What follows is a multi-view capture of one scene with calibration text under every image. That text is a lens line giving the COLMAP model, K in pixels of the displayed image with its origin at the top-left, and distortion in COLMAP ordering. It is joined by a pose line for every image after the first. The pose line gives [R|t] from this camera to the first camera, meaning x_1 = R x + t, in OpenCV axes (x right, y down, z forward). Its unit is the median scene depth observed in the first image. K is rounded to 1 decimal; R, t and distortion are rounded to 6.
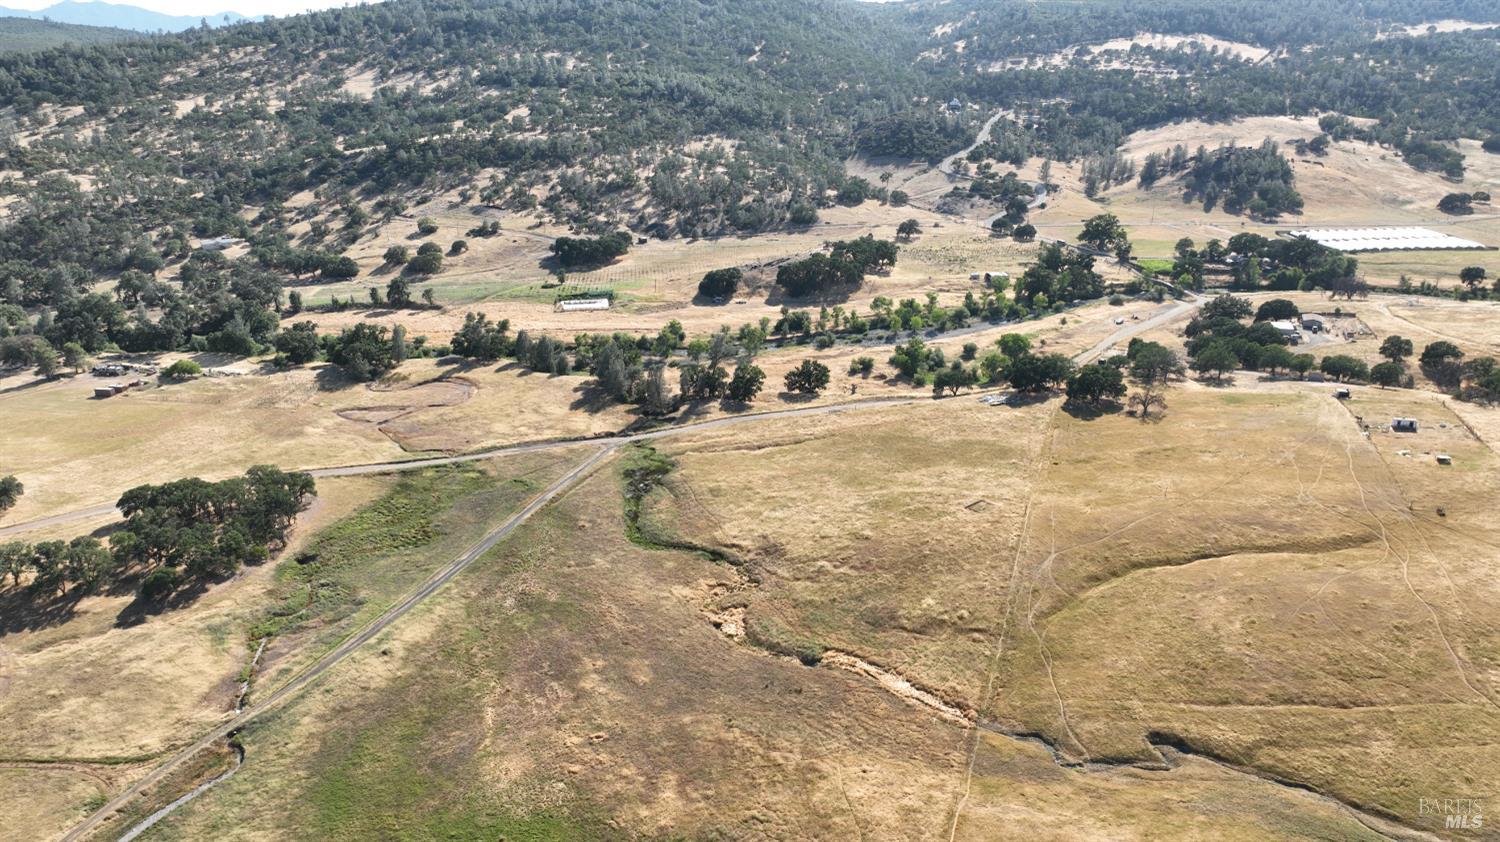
lens RADIAL K [[1048.6, 0, 750.0], [0, 1048.6, 421.0], [0, 0, 1]] dist [-0.008362, 0.023228]
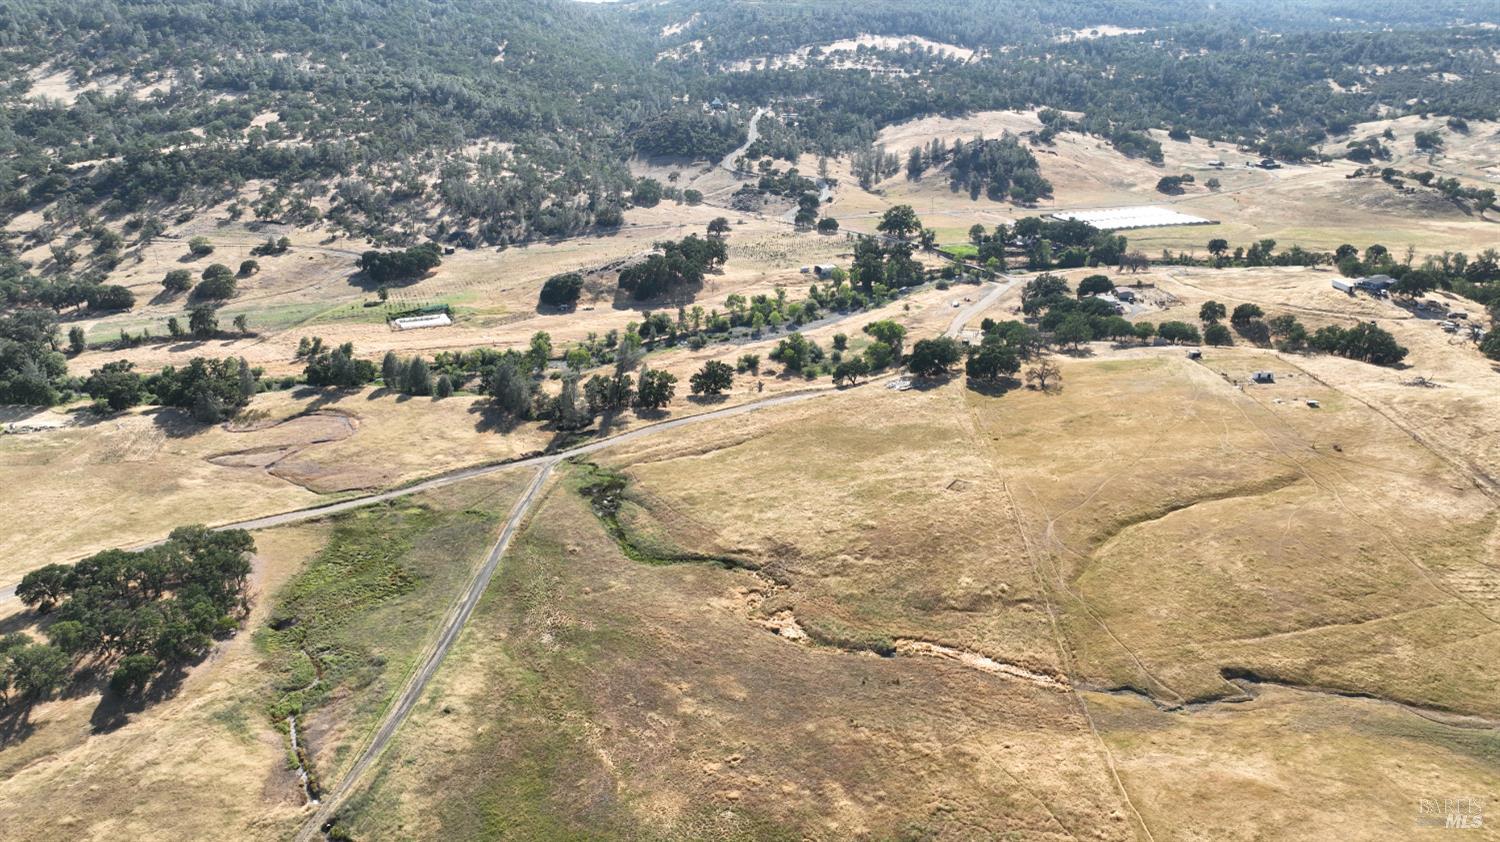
lens RADIAL K [[1048.6, 0, 750.0], [0, 1048.6, 421.0], [0, 0, 1]] dist [-0.008362, 0.023228]
pose [[0.963252, -0.089273, 0.253328, -0.108246], [0.089352, 0.995937, 0.011221, -0.005968], [-0.253300, 0.011826, 0.967315, 0.017679]]
